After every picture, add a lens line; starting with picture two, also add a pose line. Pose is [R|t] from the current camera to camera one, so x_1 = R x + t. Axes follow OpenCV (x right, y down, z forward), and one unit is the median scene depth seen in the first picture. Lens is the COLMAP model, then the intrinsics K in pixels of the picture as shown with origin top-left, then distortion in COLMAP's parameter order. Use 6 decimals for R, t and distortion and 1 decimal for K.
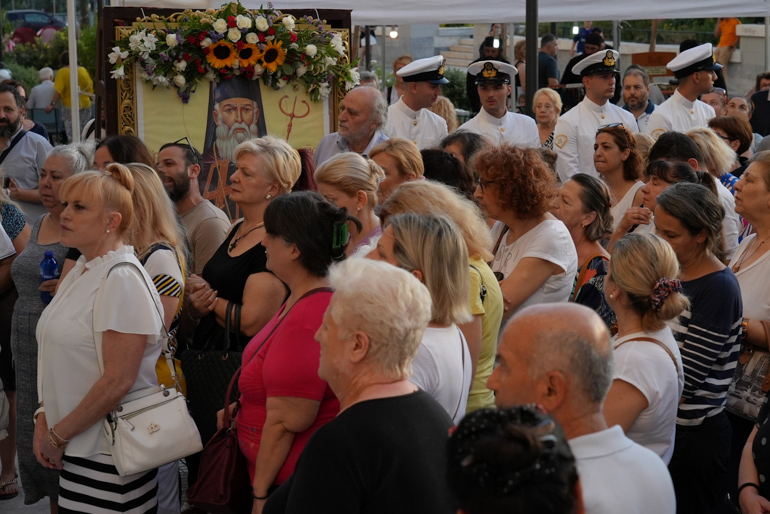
lens RADIAL K [[1734.7, 0, 385.3], [0, 1734.7, 254.1], [0, 0, 1]] dist [-0.050420, 0.000000]
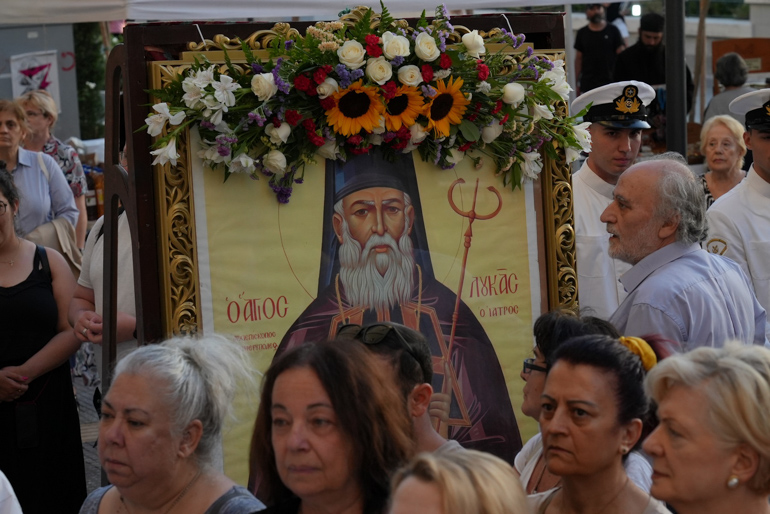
lens RADIAL K [[2133.0, 0, 383.2], [0, 2133.0, 256.3], [0, 0, 1]] dist [-0.167771, 0.000000]
pose [[0.996165, -0.036176, 0.079660, -0.137620], [0.036729, 0.999310, -0.005488, -0.066939], [-0.079407, 0.008393, 0.996807, 0.362437]]
